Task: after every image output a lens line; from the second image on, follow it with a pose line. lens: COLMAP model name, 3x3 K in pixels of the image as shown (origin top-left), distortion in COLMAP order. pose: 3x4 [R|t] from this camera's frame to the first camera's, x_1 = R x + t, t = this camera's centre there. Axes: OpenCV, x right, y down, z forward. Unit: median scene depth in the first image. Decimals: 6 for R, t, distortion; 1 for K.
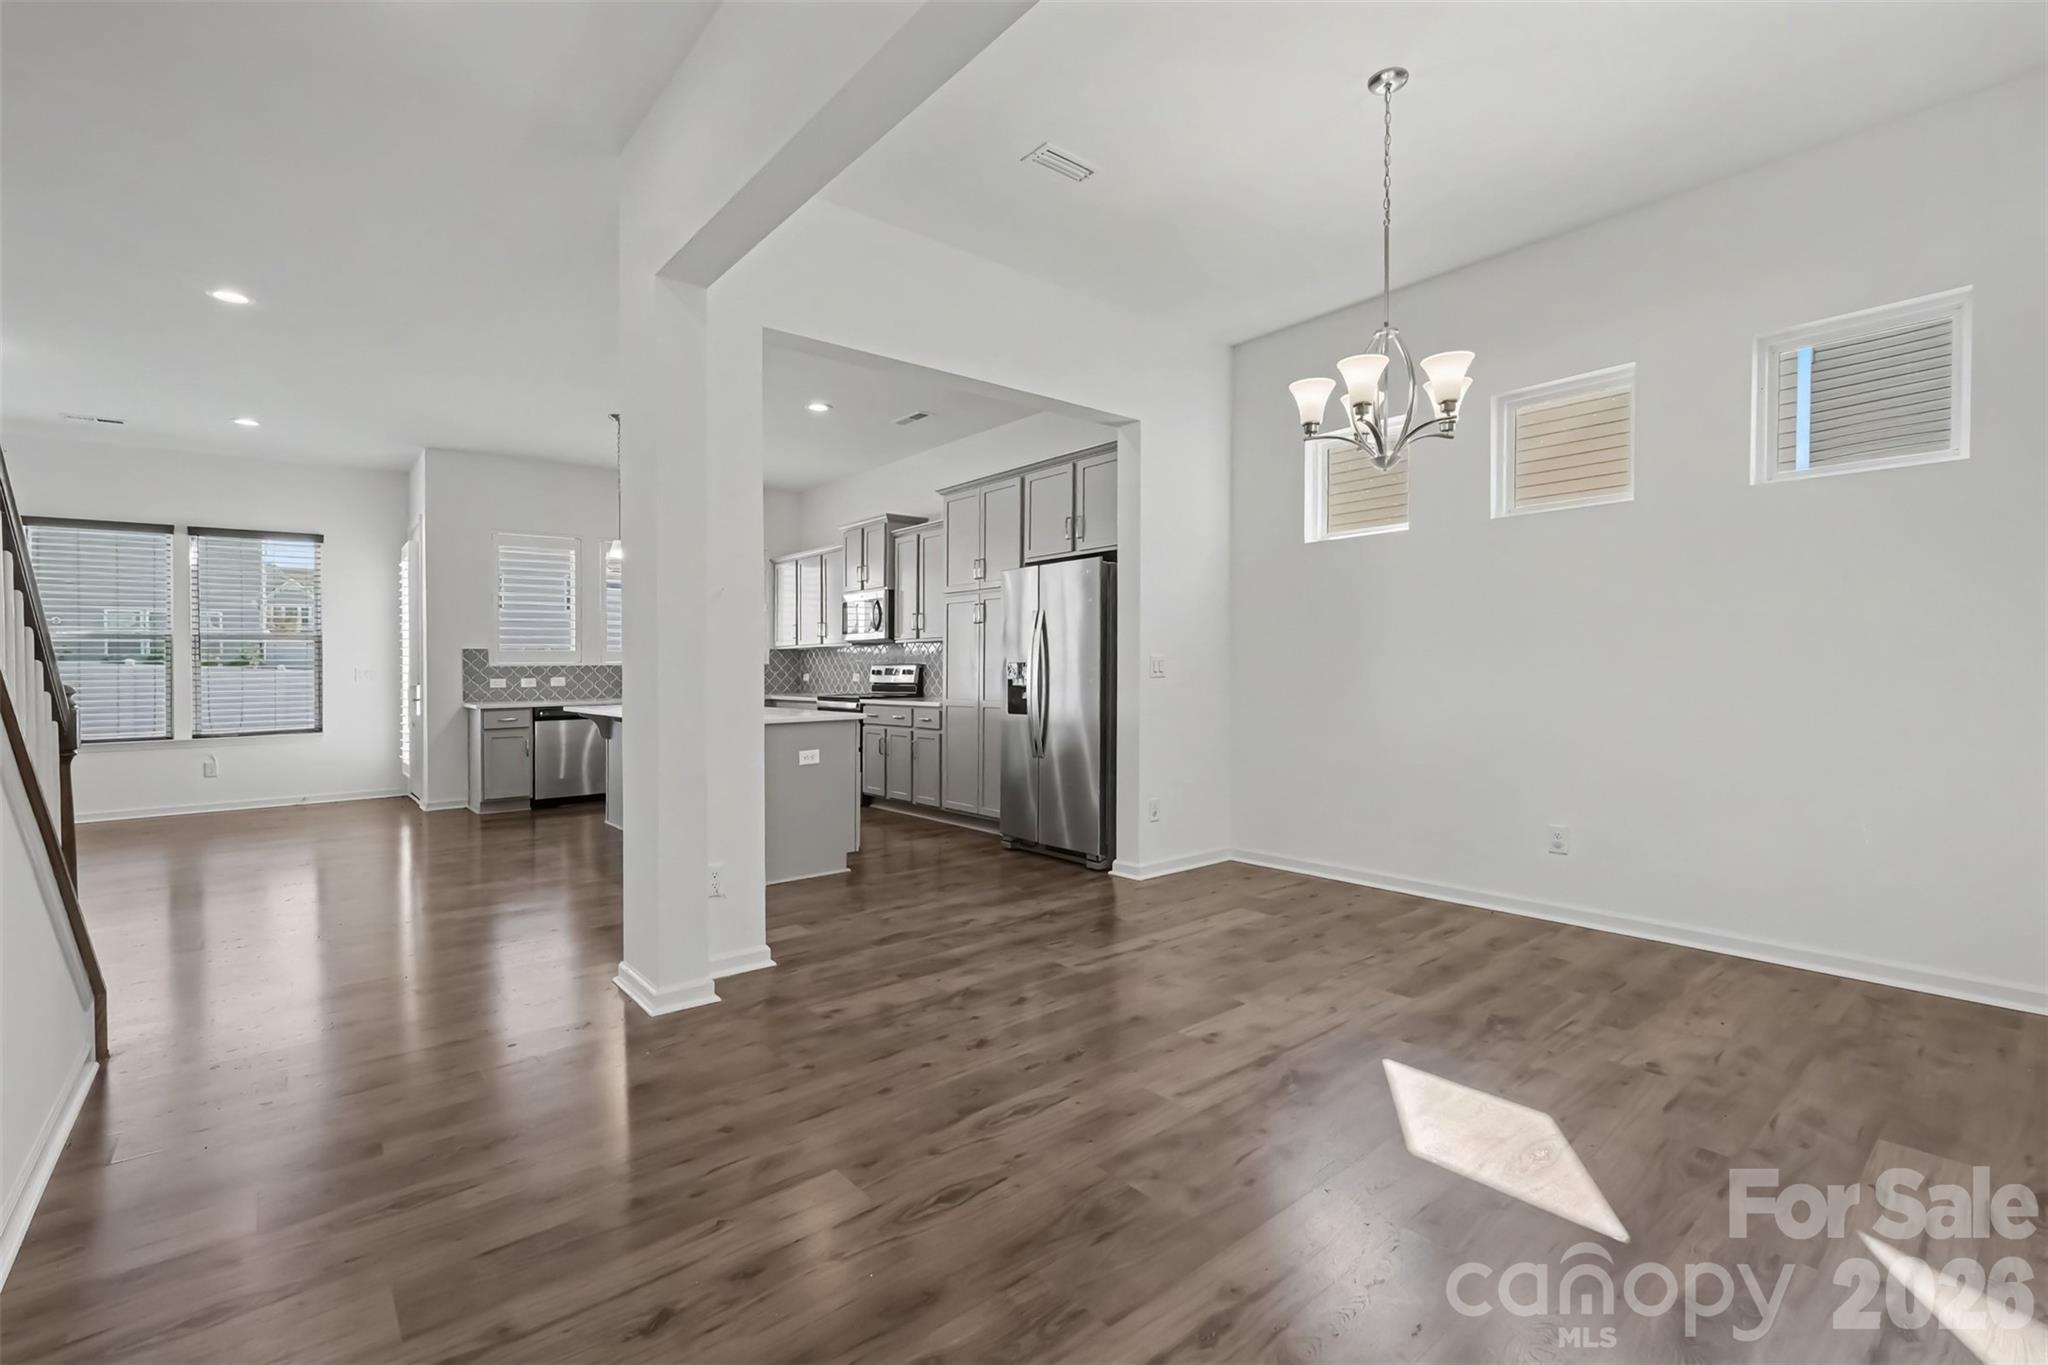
lens RADIAL K [[924.0, 0, 996.9], [0, 924.0, 681.3], [0, 0, 1]] dist [-0.001164, -0.000321]
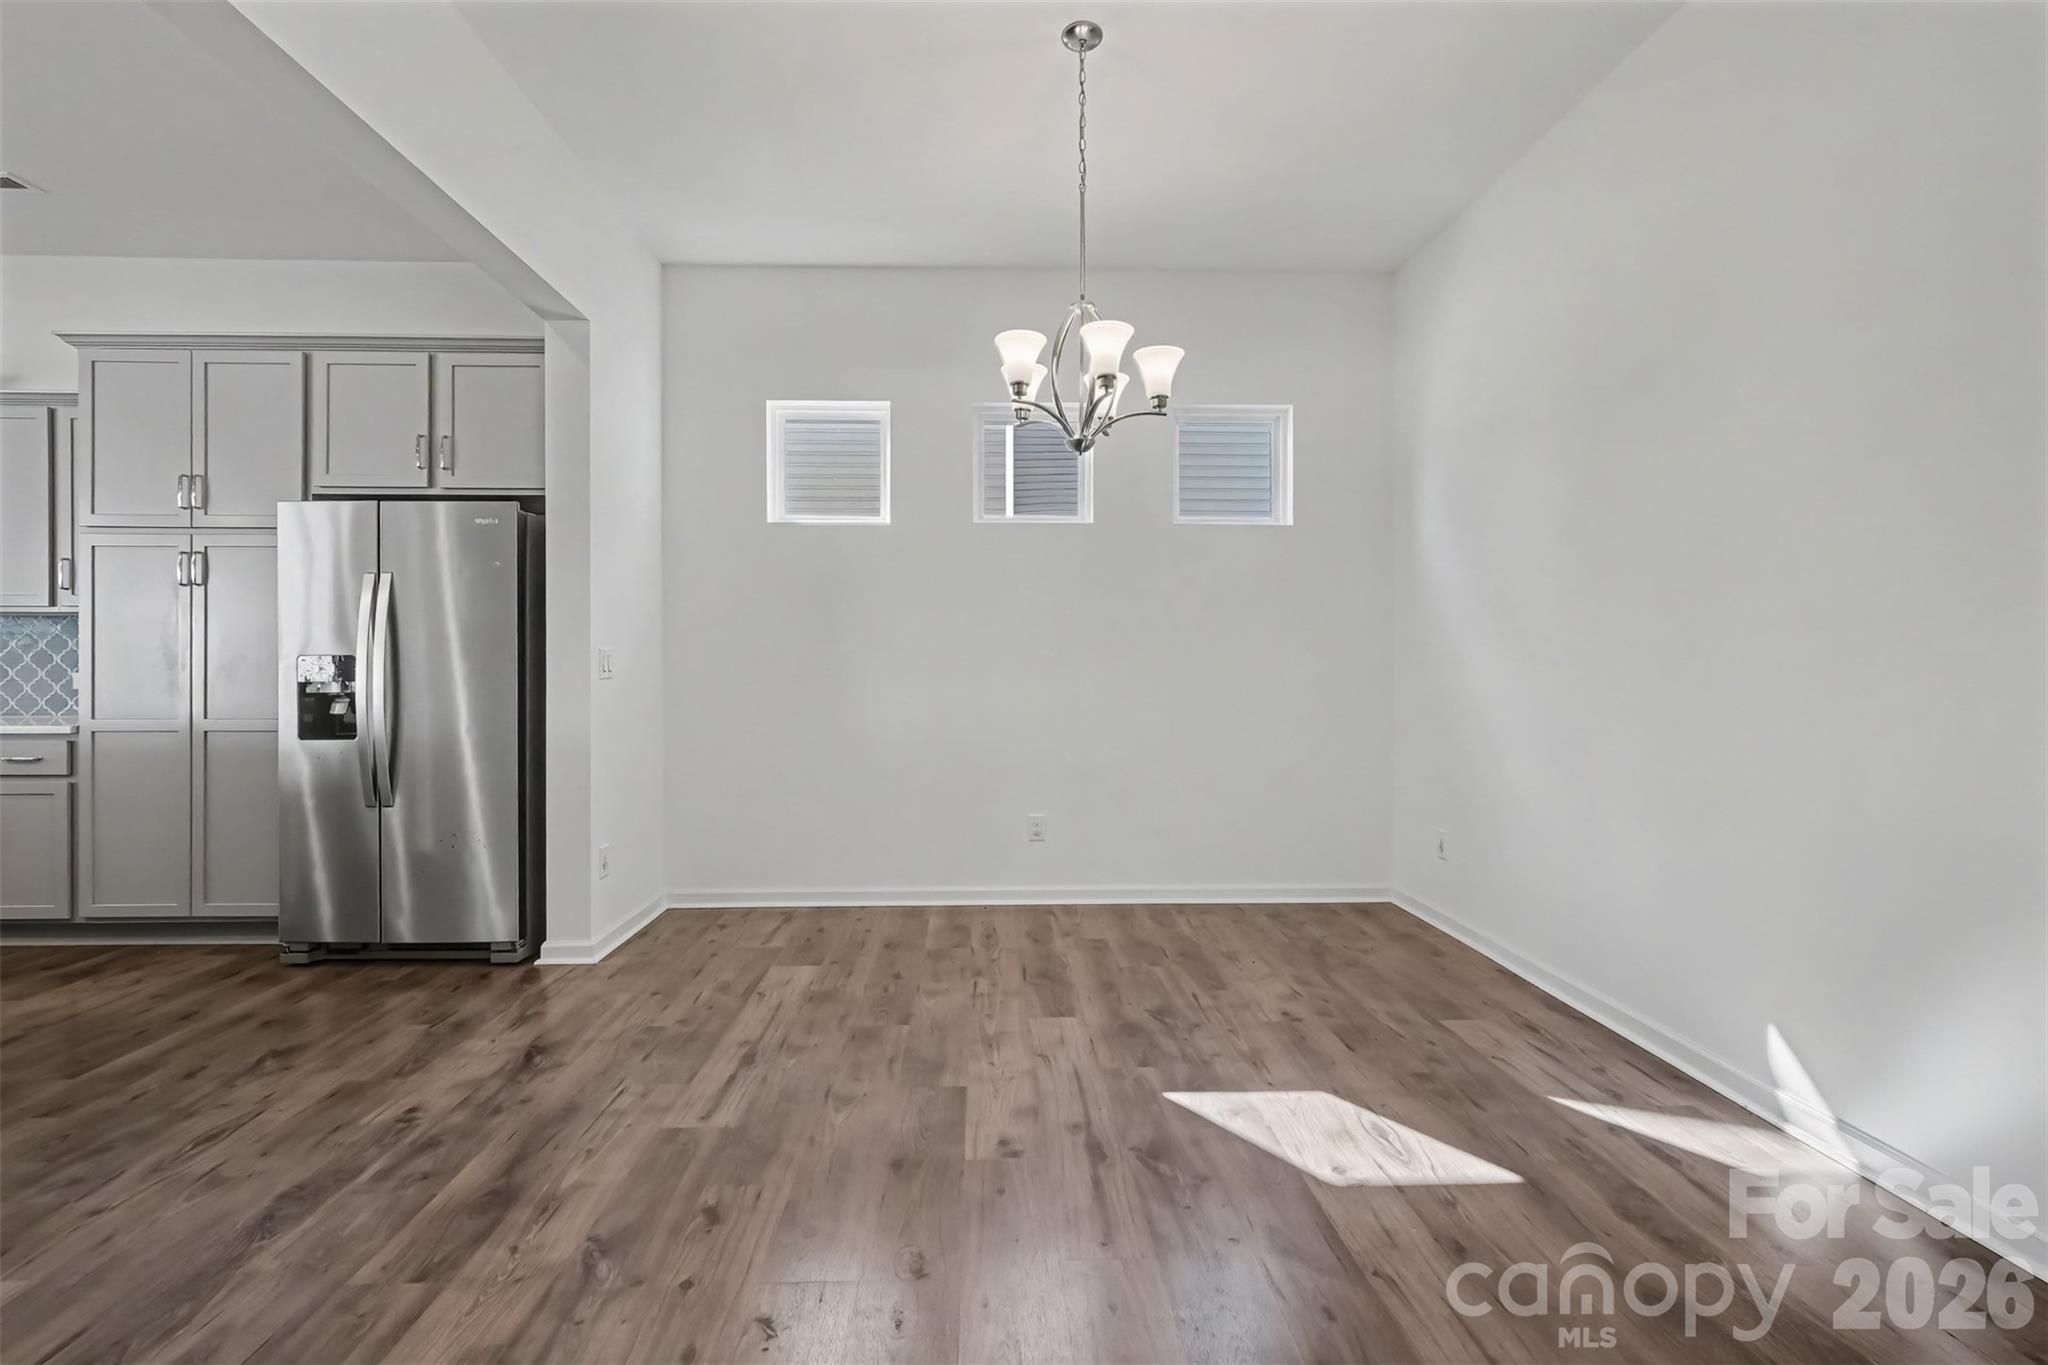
lens RADIAL K [[916.1, 0, 1019.2], [0, 916.1, 673.7], [0, 0, 1]] dist [0.000552, 0.000165]
pose [[0.595629, 0.001431, 0.803258, -0.258678], [0.004731, 0.999975, -0.005289, -0.003363], [-0.803246, 0.006950, 0.595607, 0.368557]]
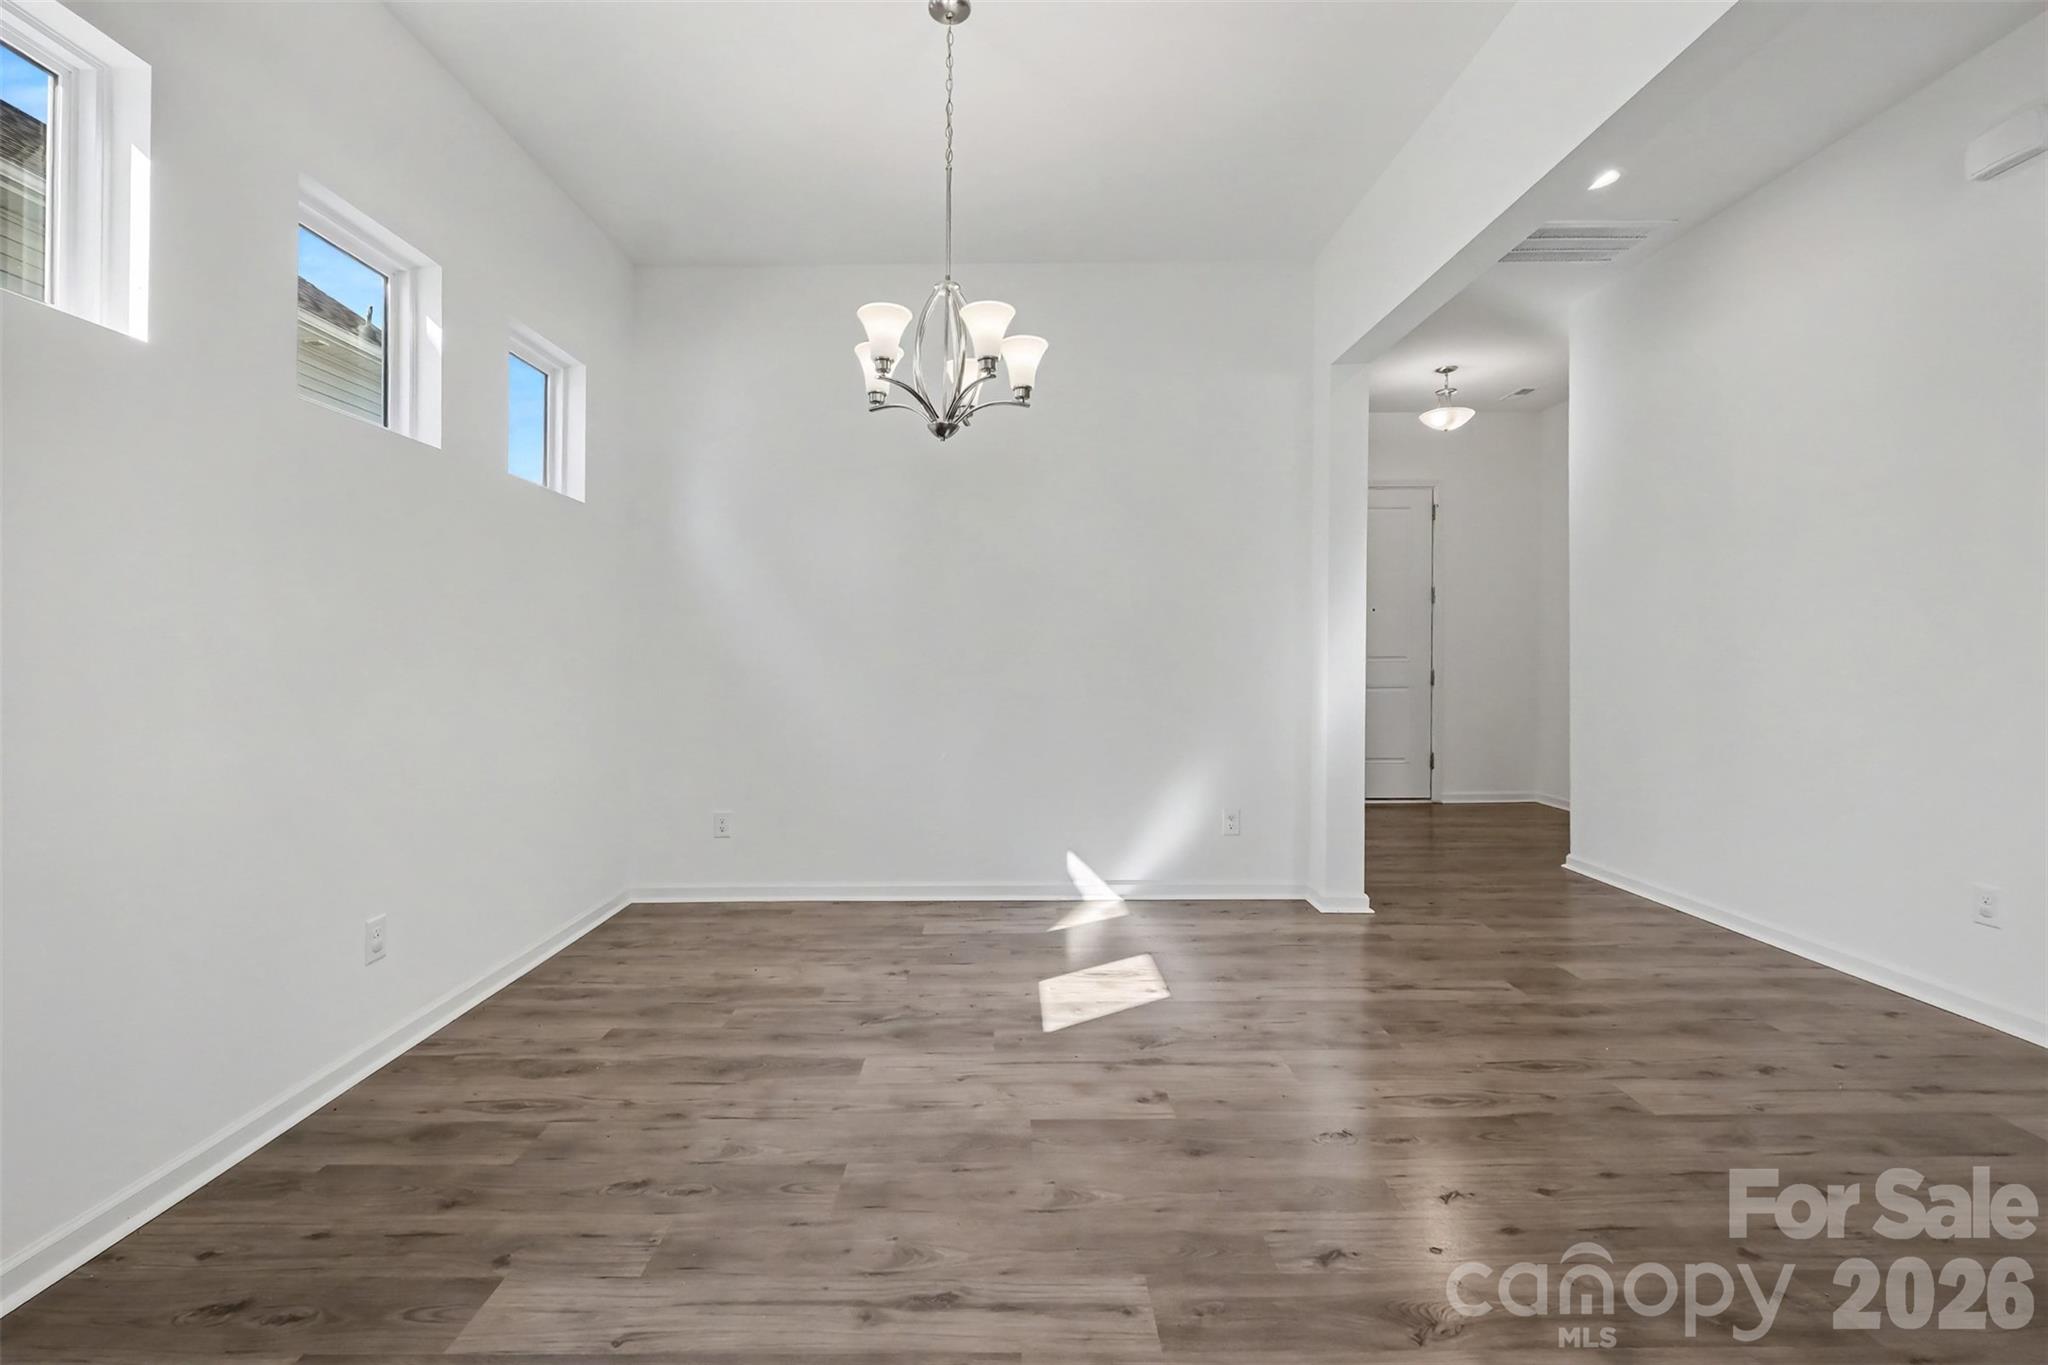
lens RADIAL K [[901.2, 0, 1007.6], [0, 901.2, 658.9], [0, 0, 1]] dist [-0.001802, -0.000718]
pose [[-0.782614, 0.012492, 0.622382, -0.125890], [0.021674, 0.999739, 0.007189, -0.017190], [-0.622130, 0.019116, -0.782681, 1.182921]]
